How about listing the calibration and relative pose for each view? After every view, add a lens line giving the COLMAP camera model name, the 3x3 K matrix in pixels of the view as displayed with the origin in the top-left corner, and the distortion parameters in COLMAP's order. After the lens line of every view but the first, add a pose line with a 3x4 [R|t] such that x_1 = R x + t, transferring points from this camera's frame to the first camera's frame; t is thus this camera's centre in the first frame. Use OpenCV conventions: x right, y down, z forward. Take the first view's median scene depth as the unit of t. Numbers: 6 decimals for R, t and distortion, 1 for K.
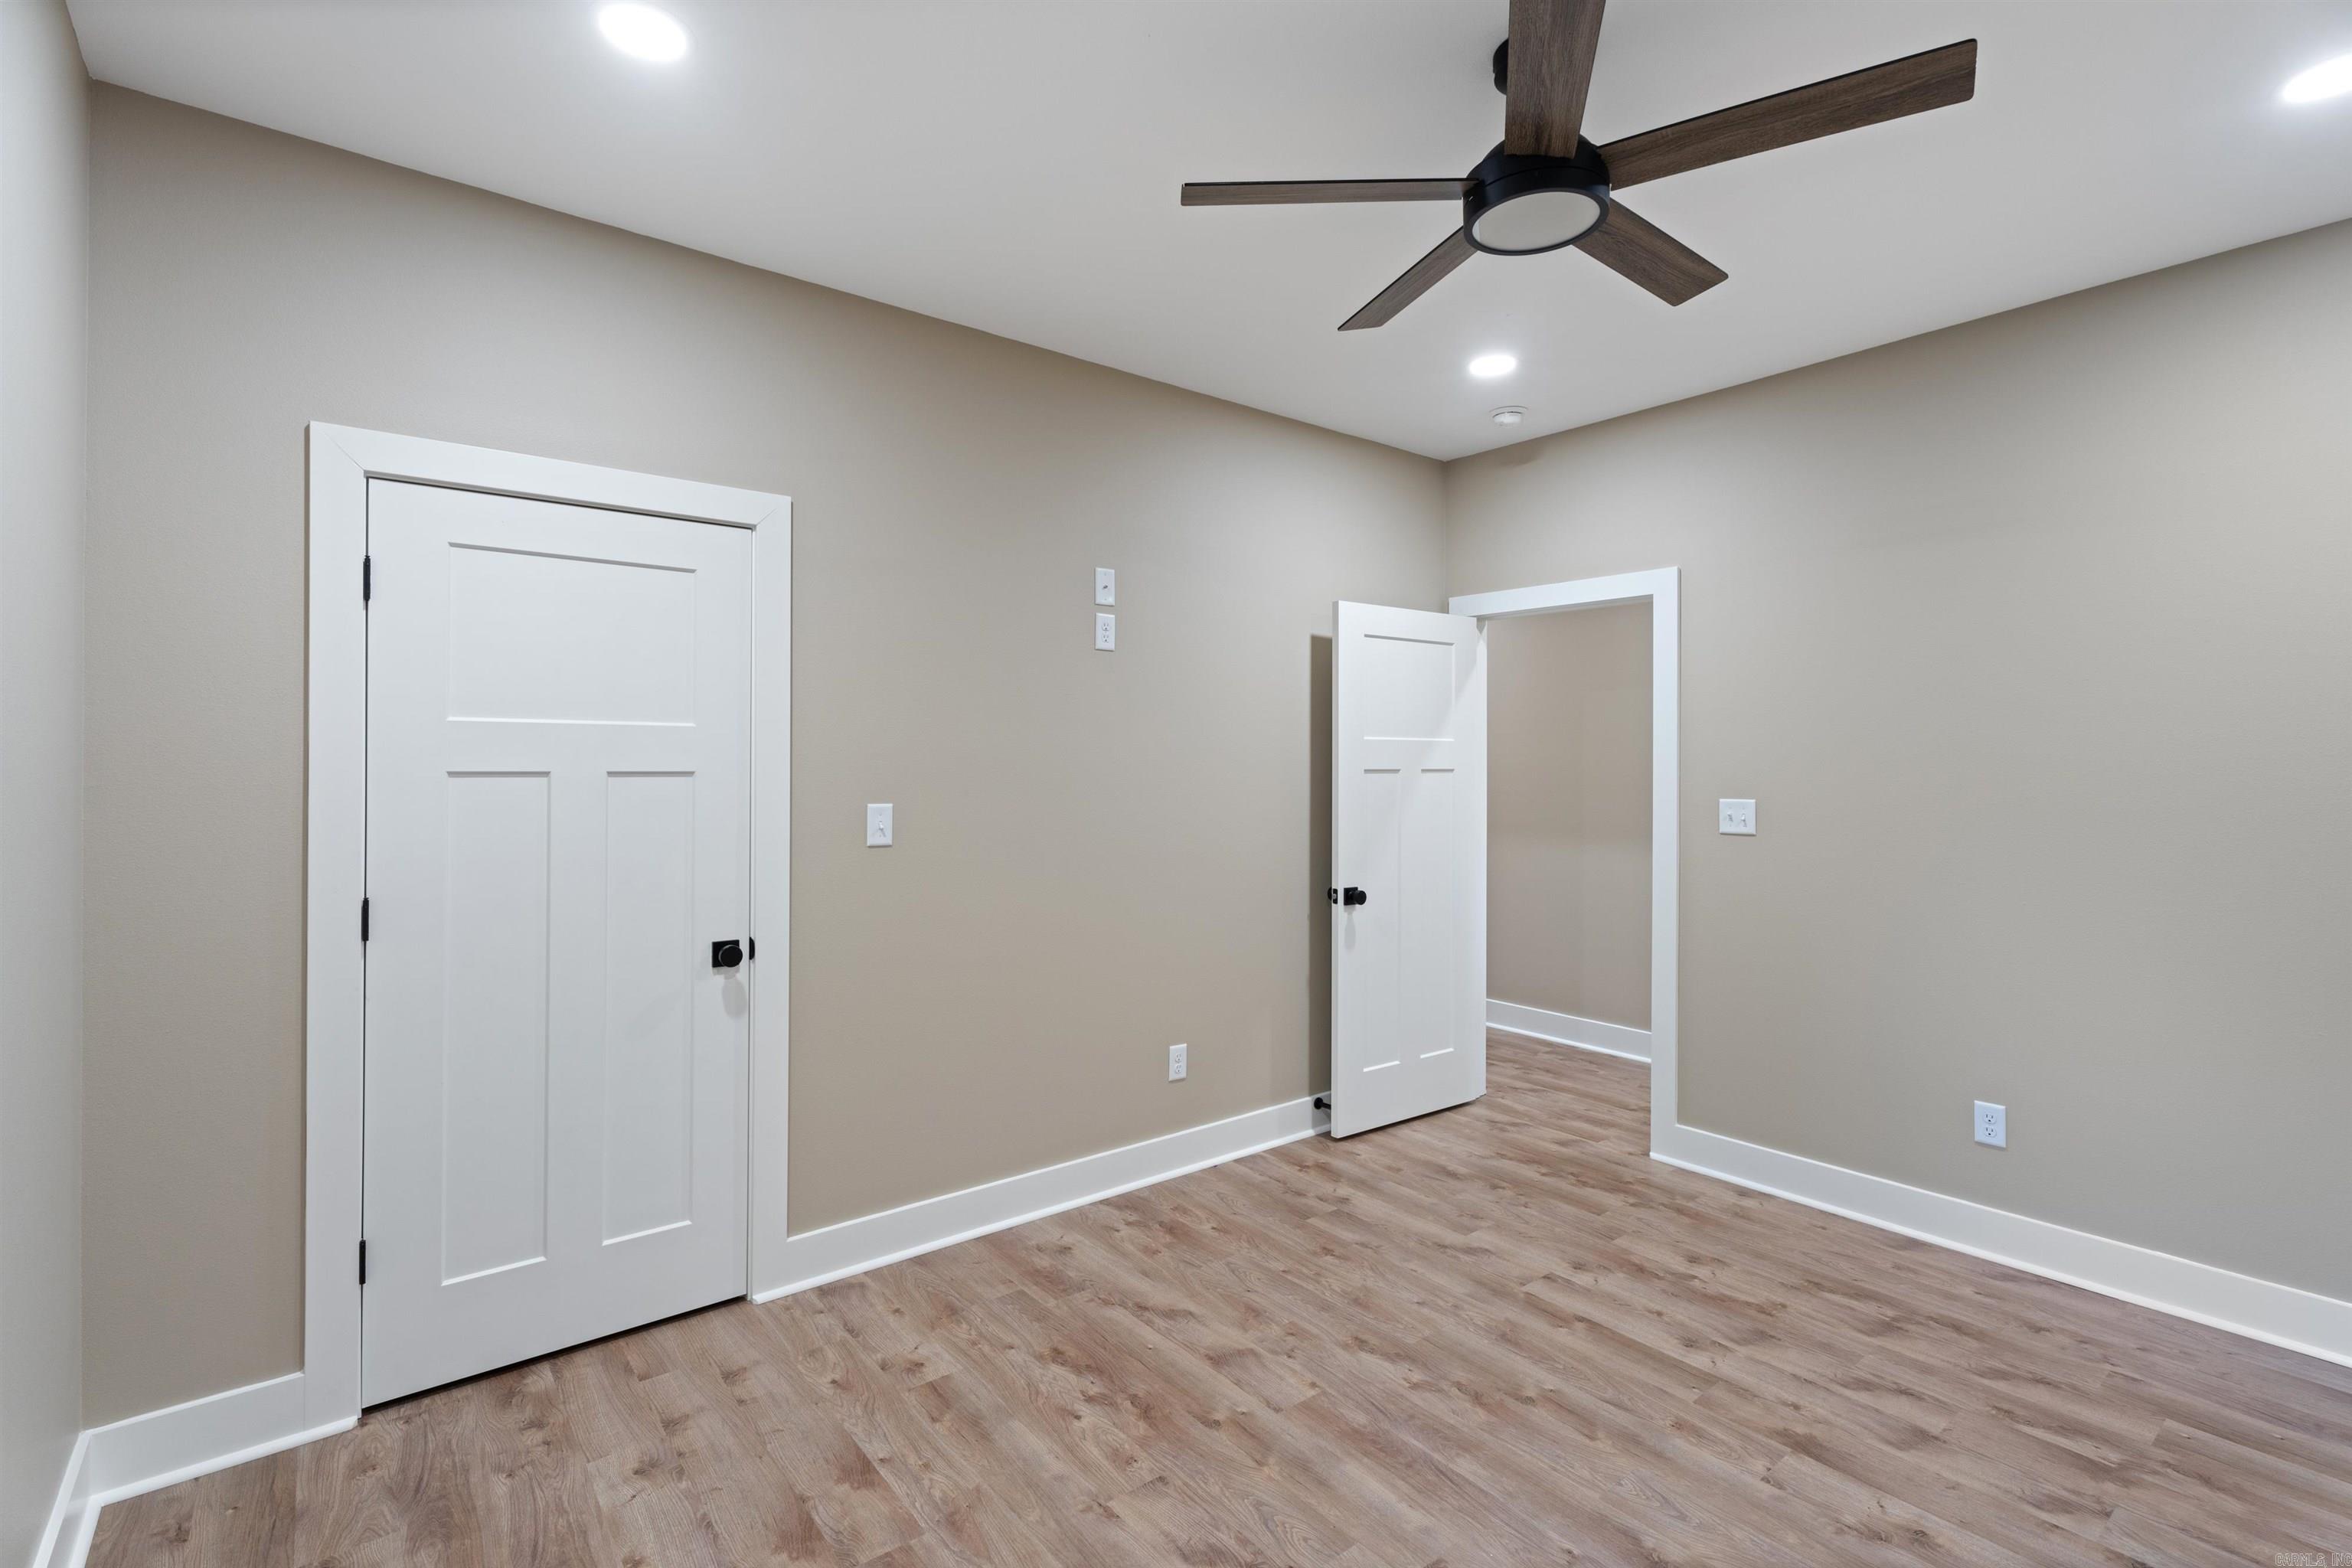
lens RADIAL K [[1057.1, 0, 1205.7], [0, 1057.1, 778.5], [0, 0, 1]] dist [0.010246, -0.003892]
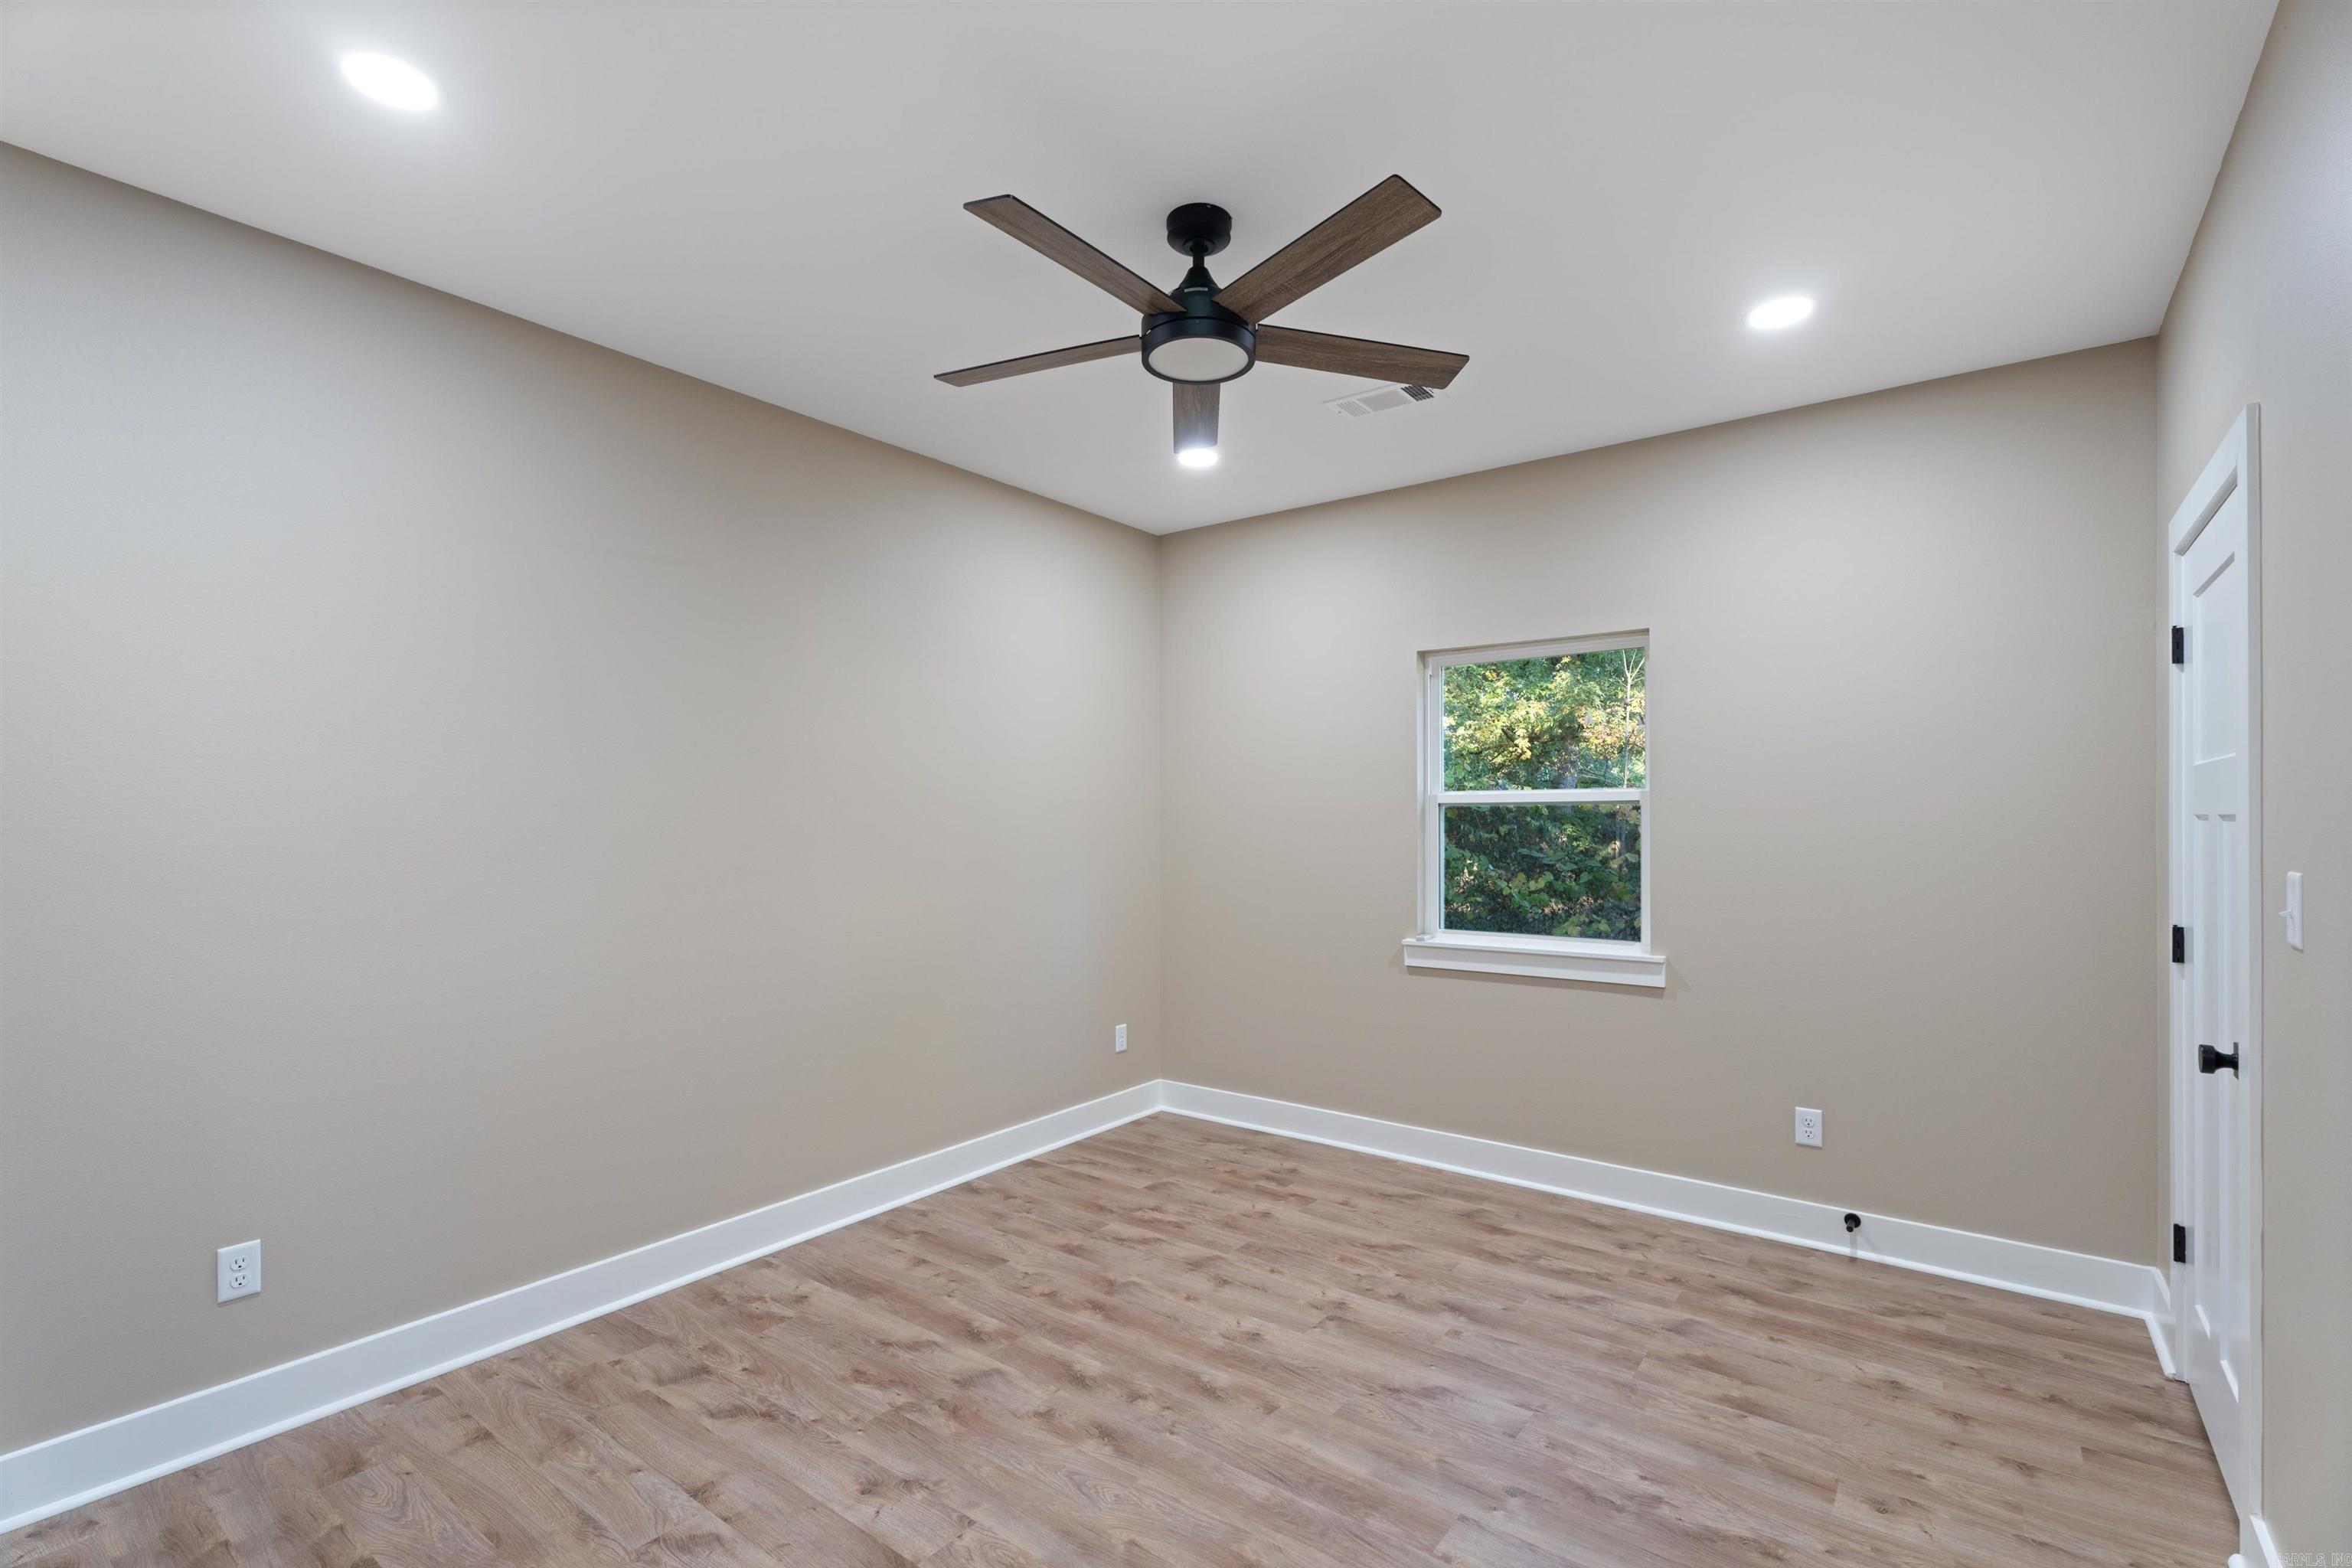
lens RADIAL K [[1057.1, 0, 1205.7], [0, 1057.1, 778.5], [0, 0, 1]] dist [0.010246, -0.003892]
pose [[-0.964207, -0.010855, -0.264929, 0.103562], [-0.004854, 0.999717, -0.023292, -0.002950], [0.265107, -0.021172, -0.963986, 0.359107]]
